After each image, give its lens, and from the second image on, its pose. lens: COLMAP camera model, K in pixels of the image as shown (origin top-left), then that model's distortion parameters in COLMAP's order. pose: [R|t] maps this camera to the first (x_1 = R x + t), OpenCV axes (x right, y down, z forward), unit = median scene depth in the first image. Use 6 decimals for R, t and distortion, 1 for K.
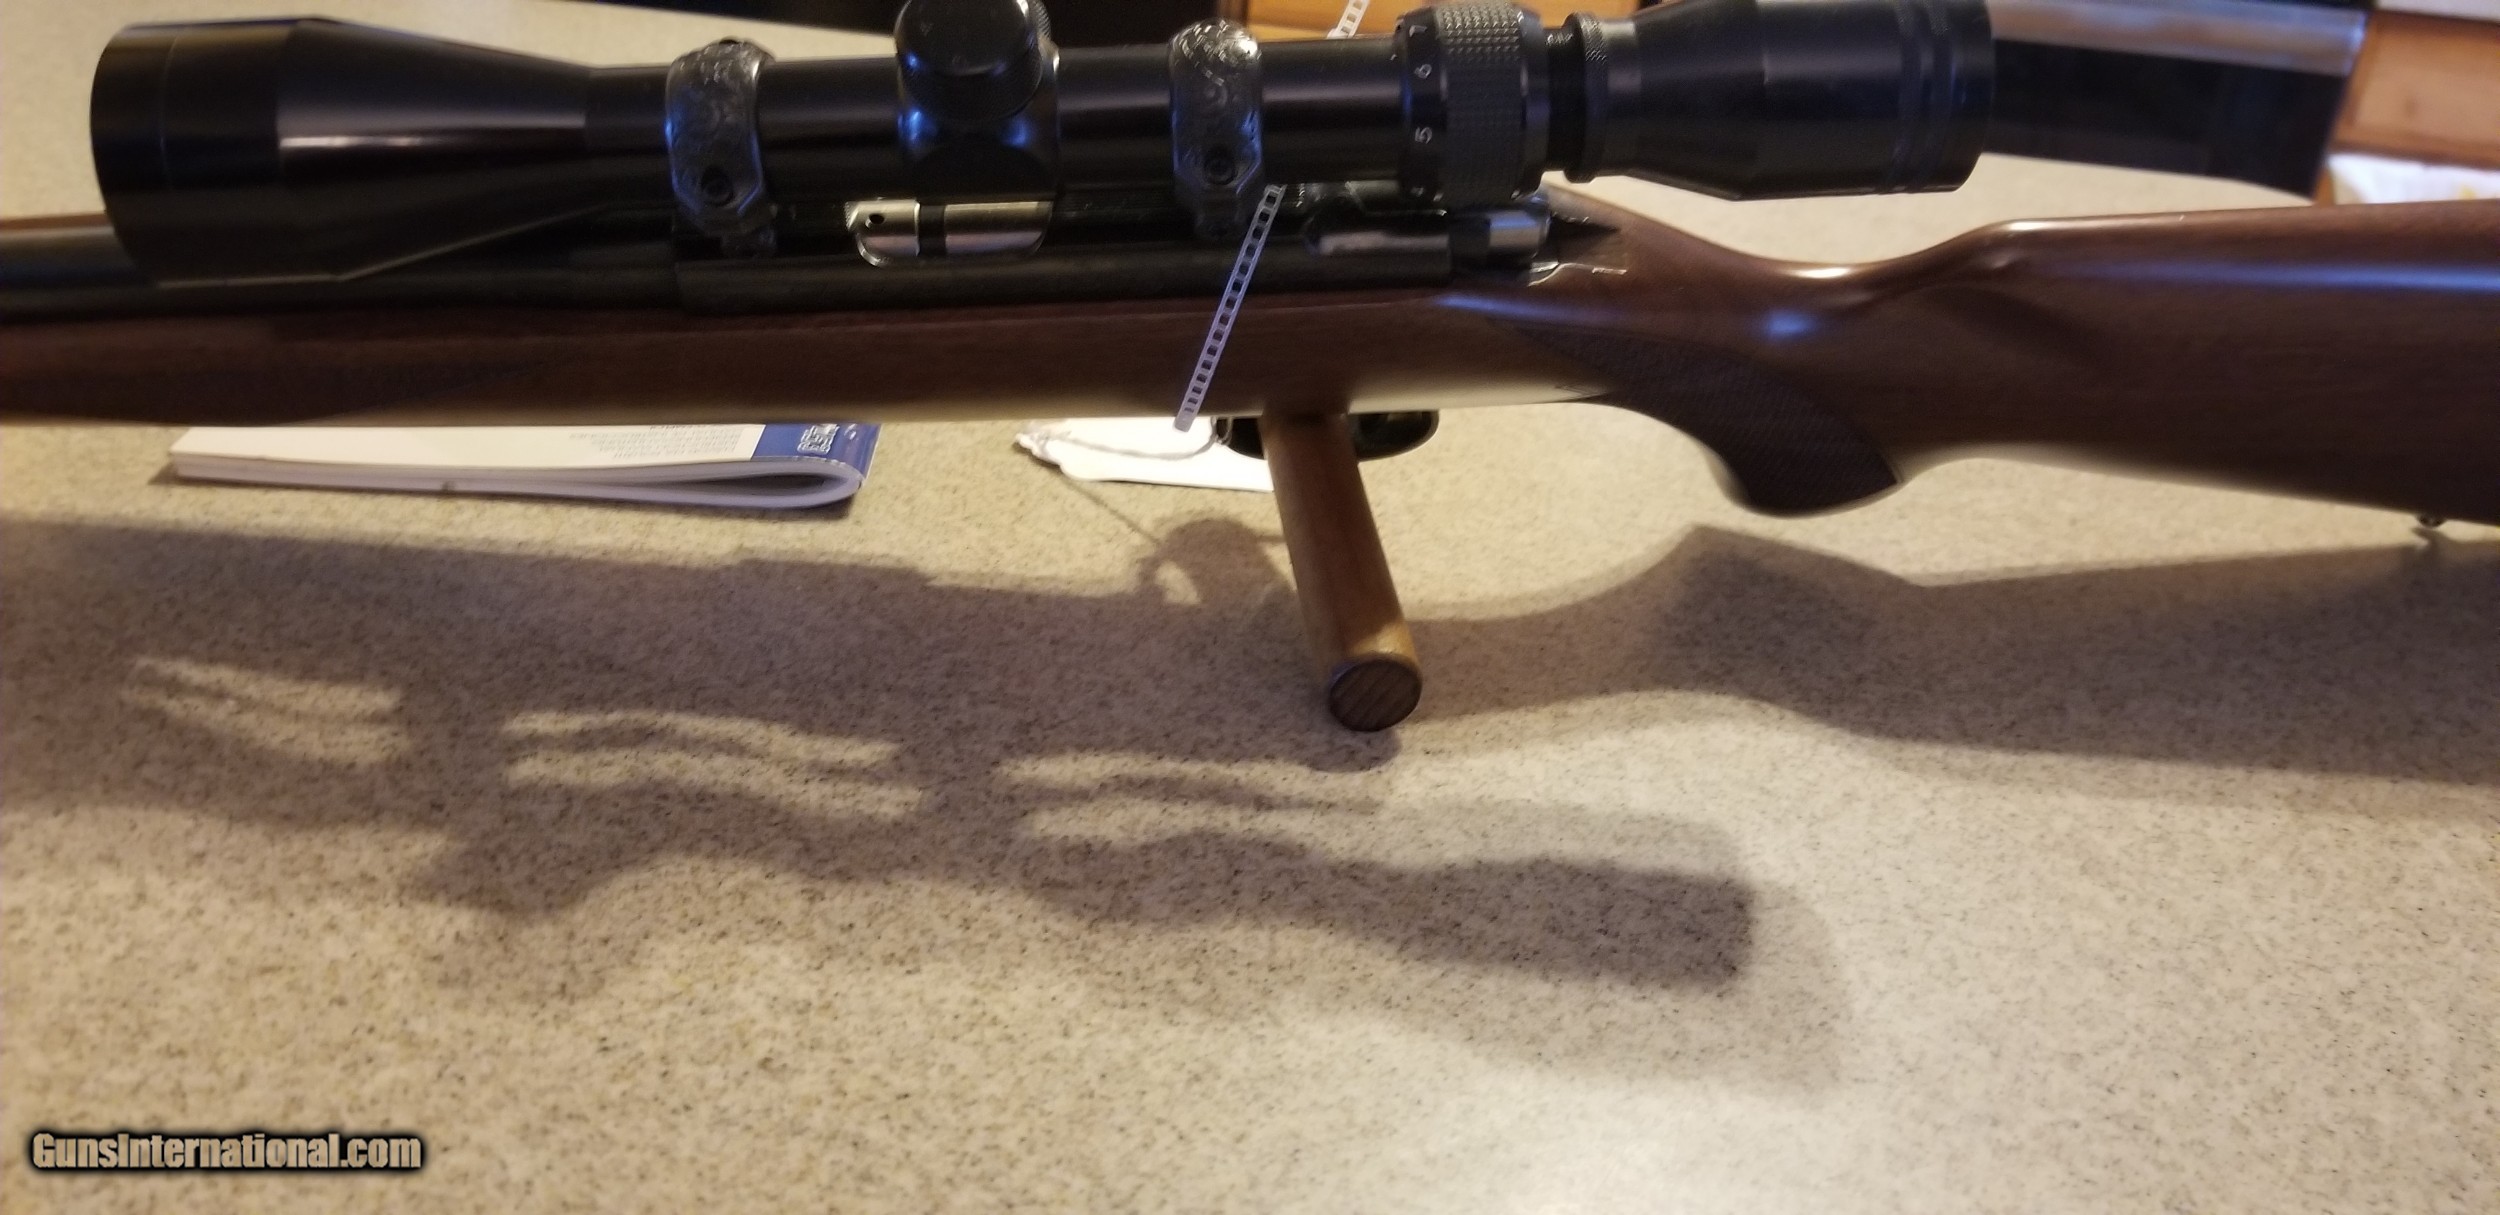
lens RADIAL K [[1963.1, 0, 1231.5], [0, 1963.1, 564.1], [0, 0, 1]] dist [0.115823, -0.231752]
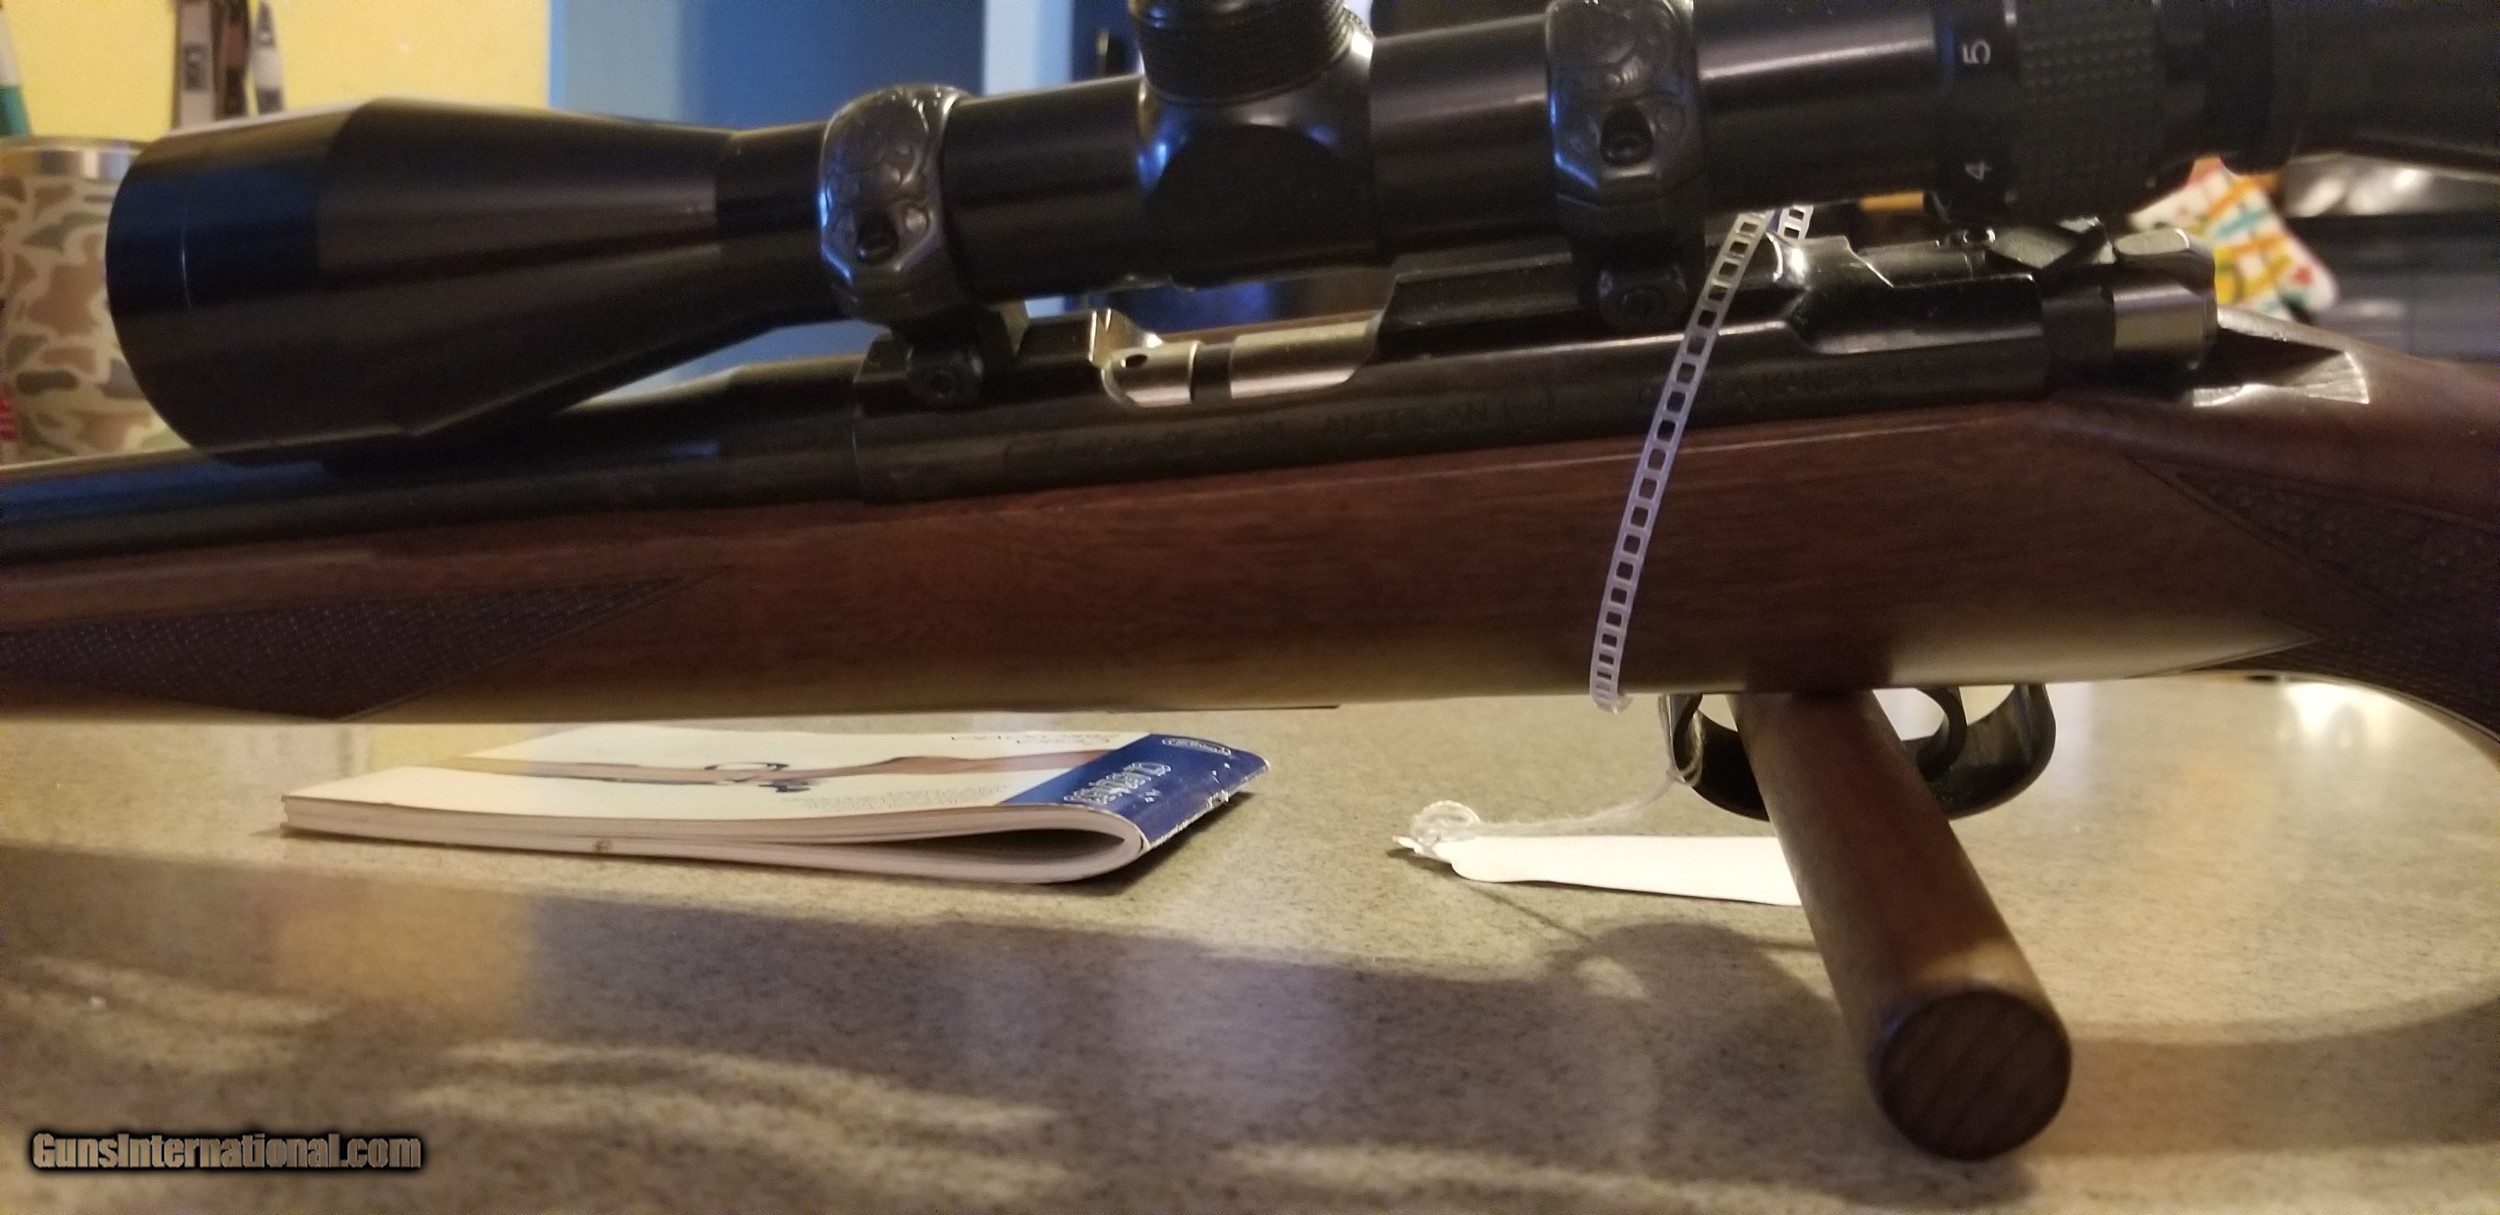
lens RADIAL K [[1992.3, 0, 1209.5], [0, 1992.3, 517.1], [0, 0, 1]] dist [0.103820, -0.223902]
pose [[0.962094, -0.048185, -0.268429, 0.028905], [-0.064688, 0.915859, -0.396255, 0.149233], [0.264936, 0.398598, 0.878025, 0.420367]]
